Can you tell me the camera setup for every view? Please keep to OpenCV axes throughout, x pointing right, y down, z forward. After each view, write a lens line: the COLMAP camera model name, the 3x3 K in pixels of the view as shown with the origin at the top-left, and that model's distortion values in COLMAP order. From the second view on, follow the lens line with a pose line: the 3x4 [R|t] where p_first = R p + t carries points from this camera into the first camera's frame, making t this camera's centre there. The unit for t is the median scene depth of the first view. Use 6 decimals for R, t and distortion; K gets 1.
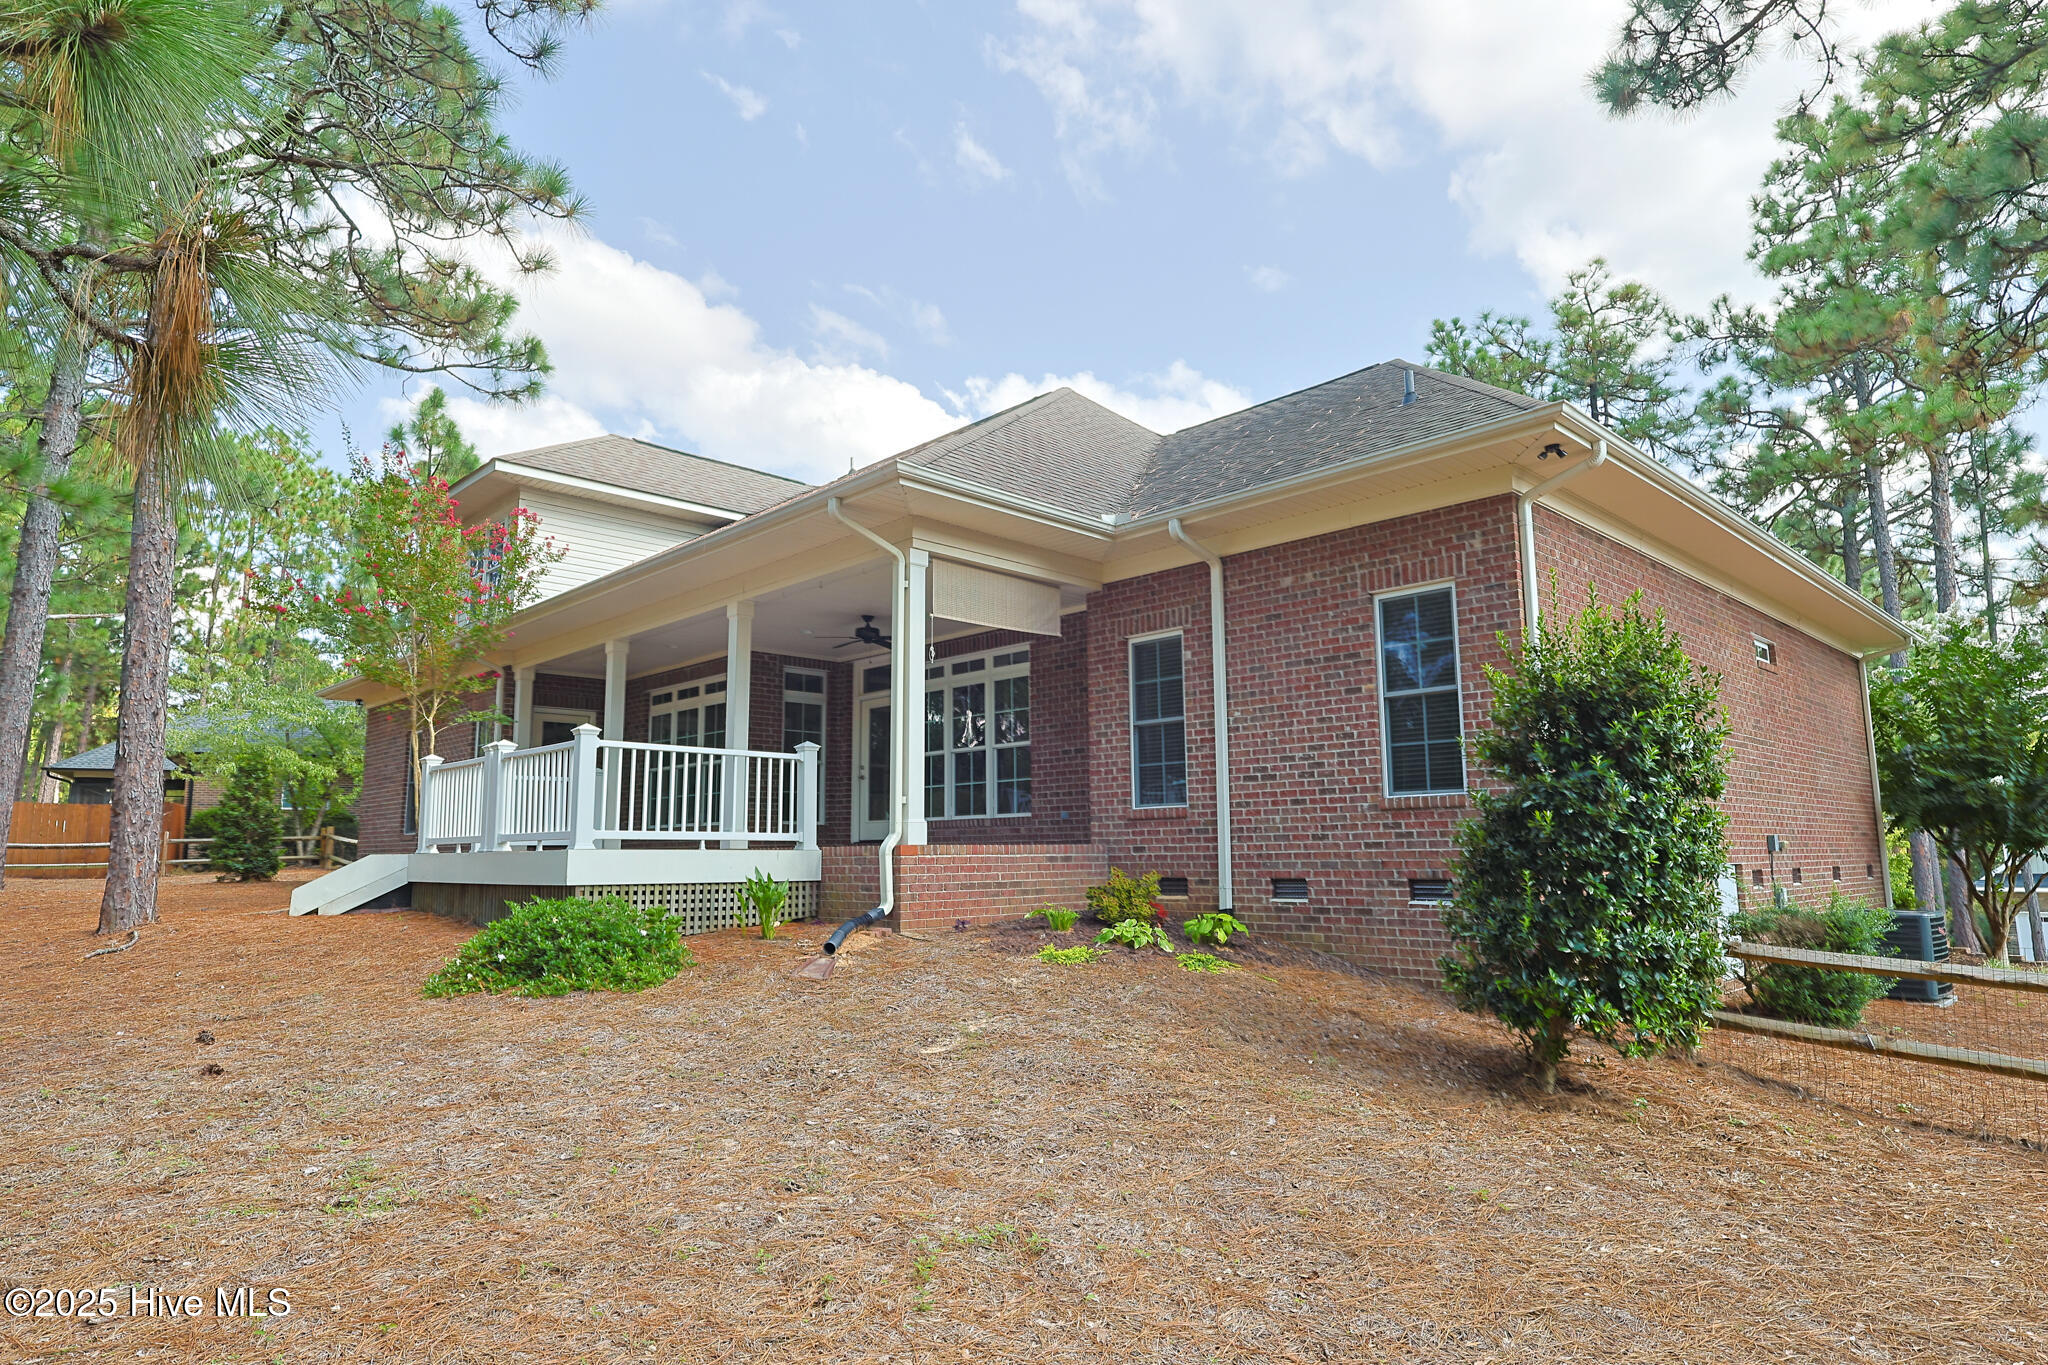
lens RADIAL K [[1181.5, 0, 1029.3], [0, 1181.5, 690.0], [0, 0, 1]] dist [0.000313, -0.001087]
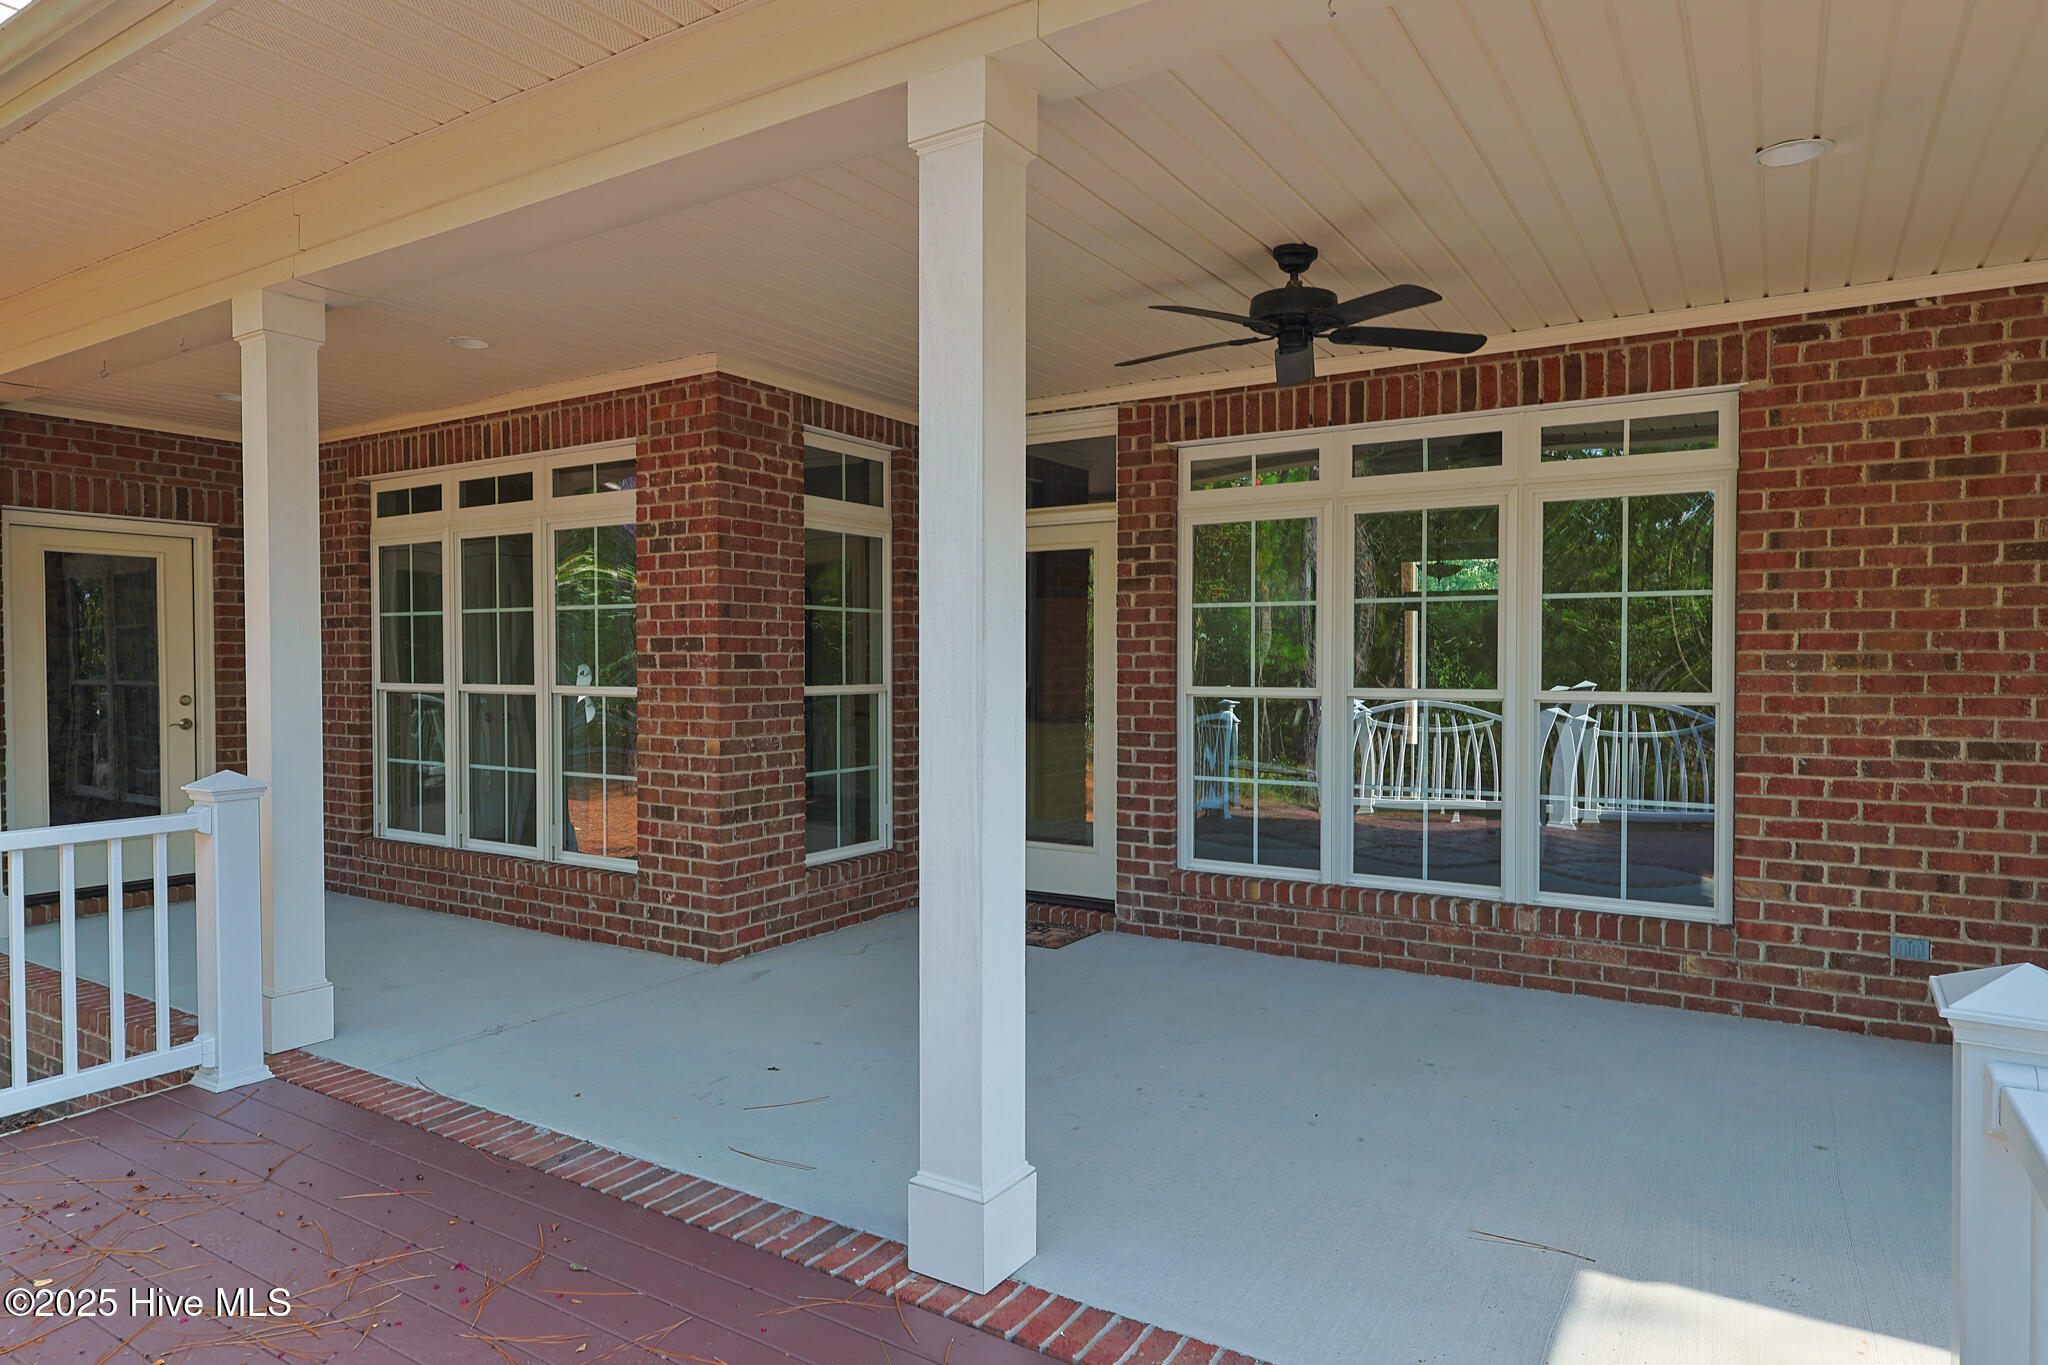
lens RADIAL K [[1181.5, 0, 1013.6], [0, 1181.5, 672.0], [0, 0, 1]] dist [0.000313, -0.001087]
pose [[0.972633, 0.006447, 0.232258, -0.223870], [-0.041807, 0.988156, 0.147649, -0.002593], [-0.228555, -0.153318, 0.961382, 0.621968]]
